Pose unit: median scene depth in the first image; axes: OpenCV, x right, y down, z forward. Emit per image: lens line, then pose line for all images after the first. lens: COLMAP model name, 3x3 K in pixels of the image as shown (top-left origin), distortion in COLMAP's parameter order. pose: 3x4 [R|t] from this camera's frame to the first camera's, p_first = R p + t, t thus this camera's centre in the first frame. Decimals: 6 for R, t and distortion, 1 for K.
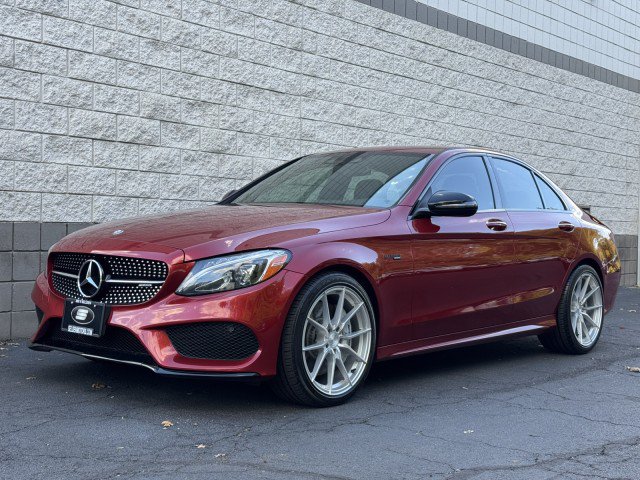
lens RADIAL K [[898.8, 0, 324.2], [0, 898.8, 241.6], [0, 0, 1]] dist [0.117421, 0.000000]
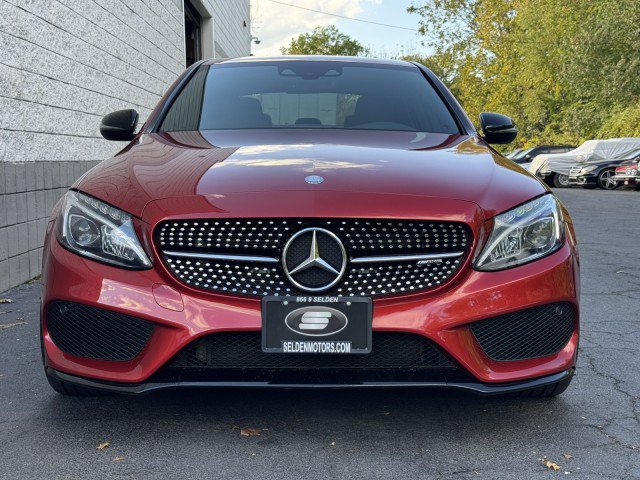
lens RADIAL K [[898.8, 0, 319.6], [0, 898.8, 239.8], [0, 0, 1]] dist [0.117421, 0.000000]
pose [[0.752262, -0.085316, 0.653317, -0.389869], [0.030751, 0.995047, 0.094534, -0.017084], [-0.658147, -0.051024, 0.751159, 0.334921]]
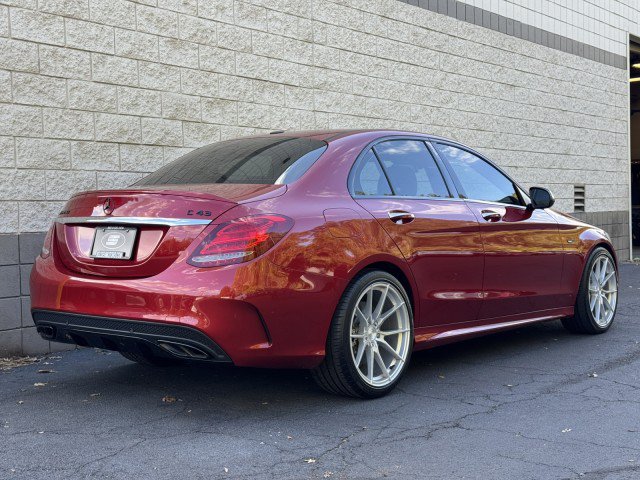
lens RADIAL K [[898.8, 0, 322.5], [0, 898.8, 243.6], [0, 0, 1]] dist [0.117421, 0.000000]
pose [[0.998091, -0.045907, 0.041315, -0.075026], [0.045066, 0.998762, 0.021060, -0.014515], [-0.042230, -0.019157, 0.998924, 0.012791]]
